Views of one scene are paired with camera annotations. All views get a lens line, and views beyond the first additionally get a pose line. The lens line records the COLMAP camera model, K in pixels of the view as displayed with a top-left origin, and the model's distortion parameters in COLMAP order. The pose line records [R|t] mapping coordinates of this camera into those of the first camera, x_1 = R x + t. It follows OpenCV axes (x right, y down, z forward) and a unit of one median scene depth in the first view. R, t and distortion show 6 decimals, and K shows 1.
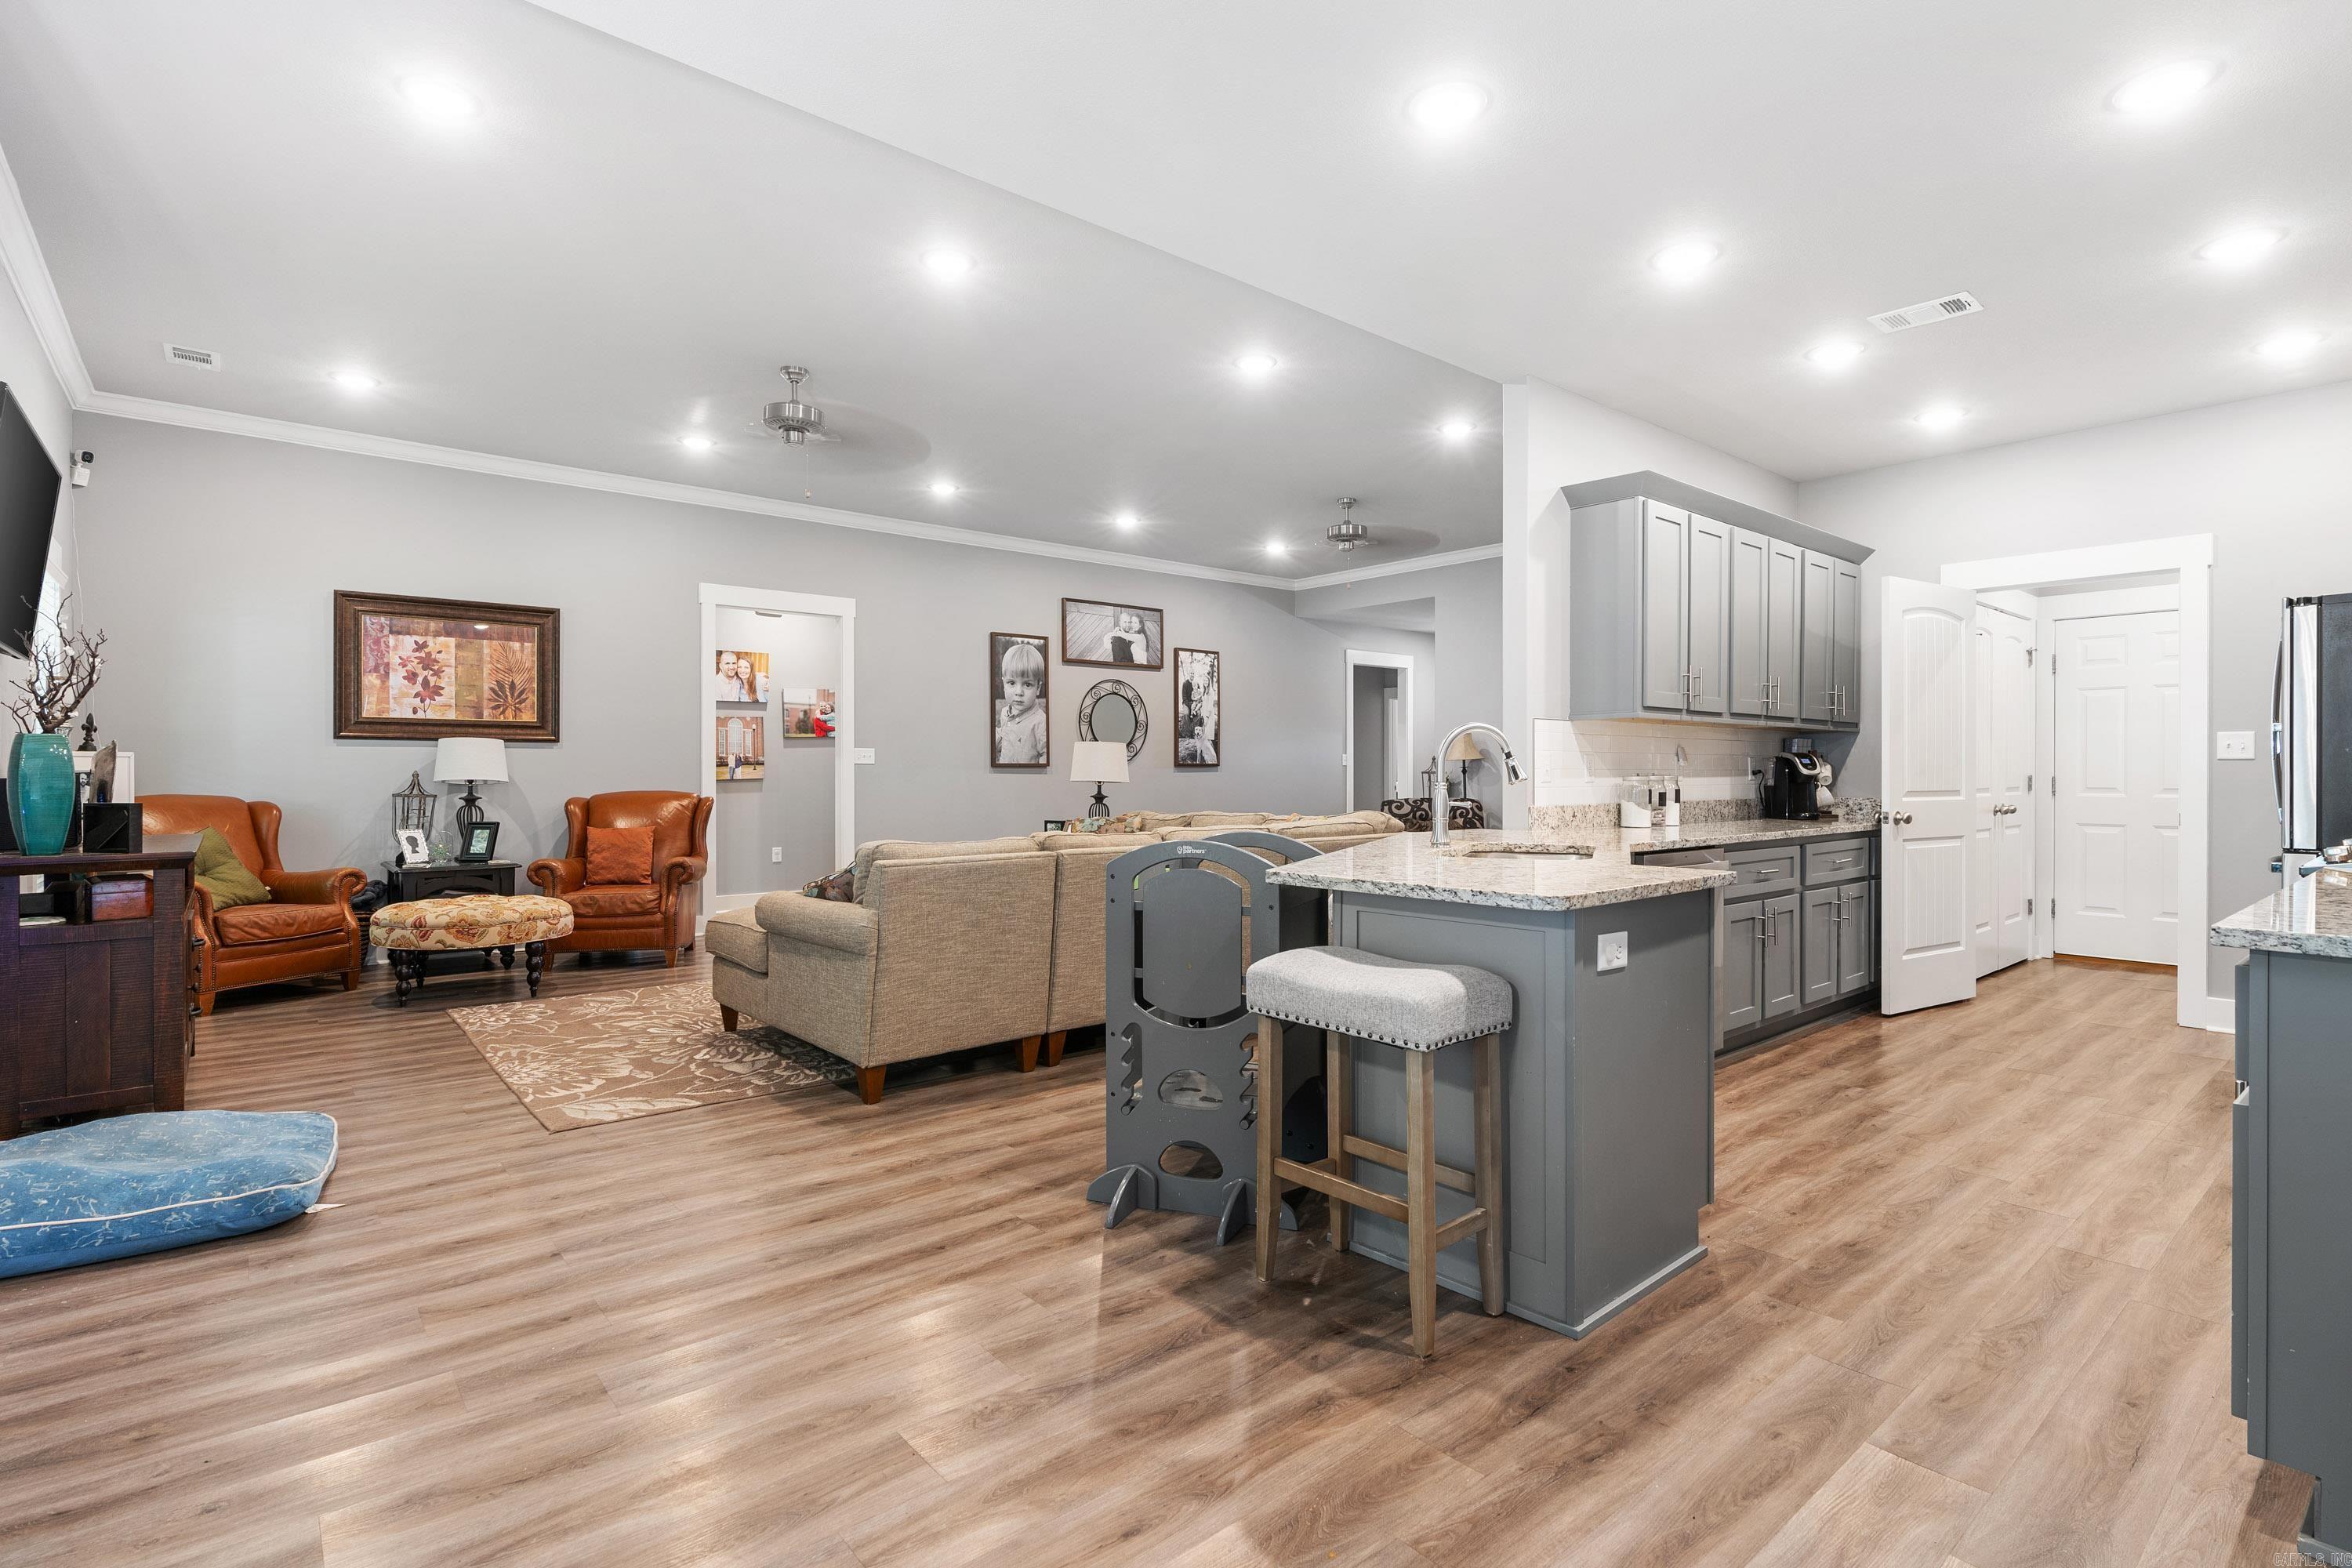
lens RADIAL K [[1135.5, 0, 1176.0], [0, 1135.5, 784.0], [0, 0, 1]] dist [-0.001607, -0.000217]
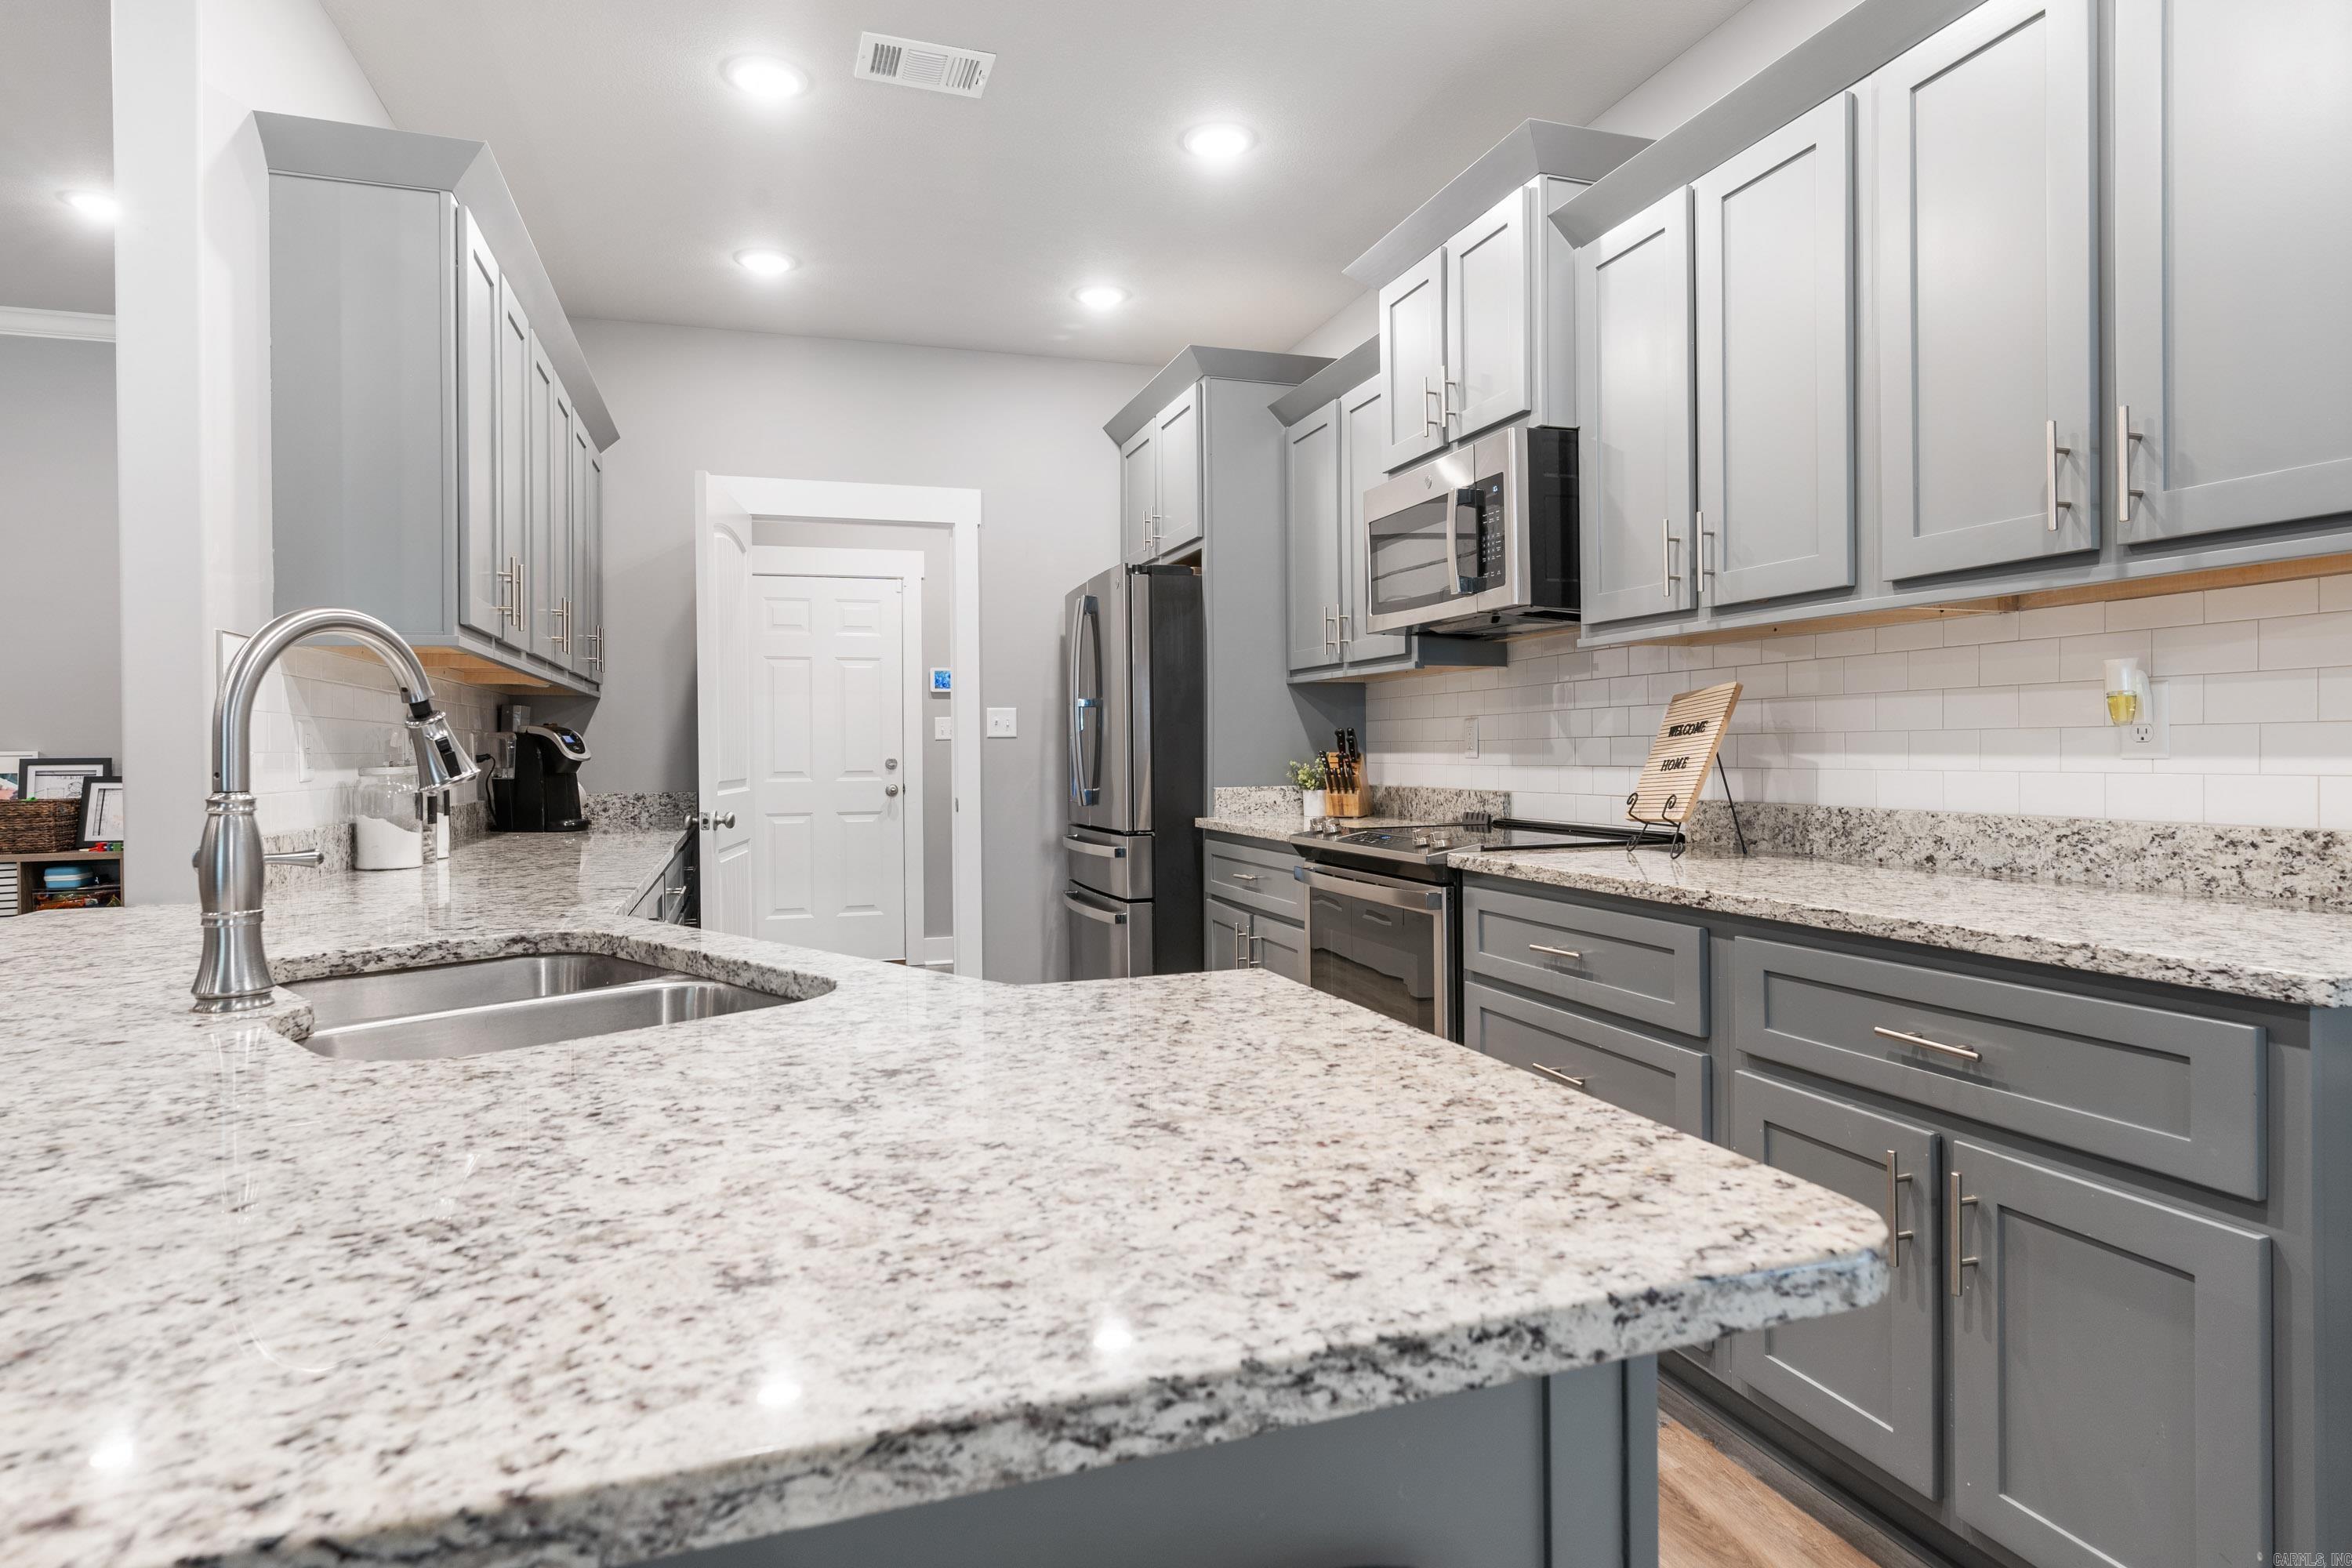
lens RADIAL K [[1271.8, 0, 1179.8], [0, 1271.8, 766.6], [0, 0, 1]] dist [-0.000679, -0.000245]
pose [[0.370998, -0.017745, 0.928464, 0.008994], [0.025673, 0.999631, 0.008847, -0.002760], [-0.928279, 0.020554, 0.371317, 0.458417]]
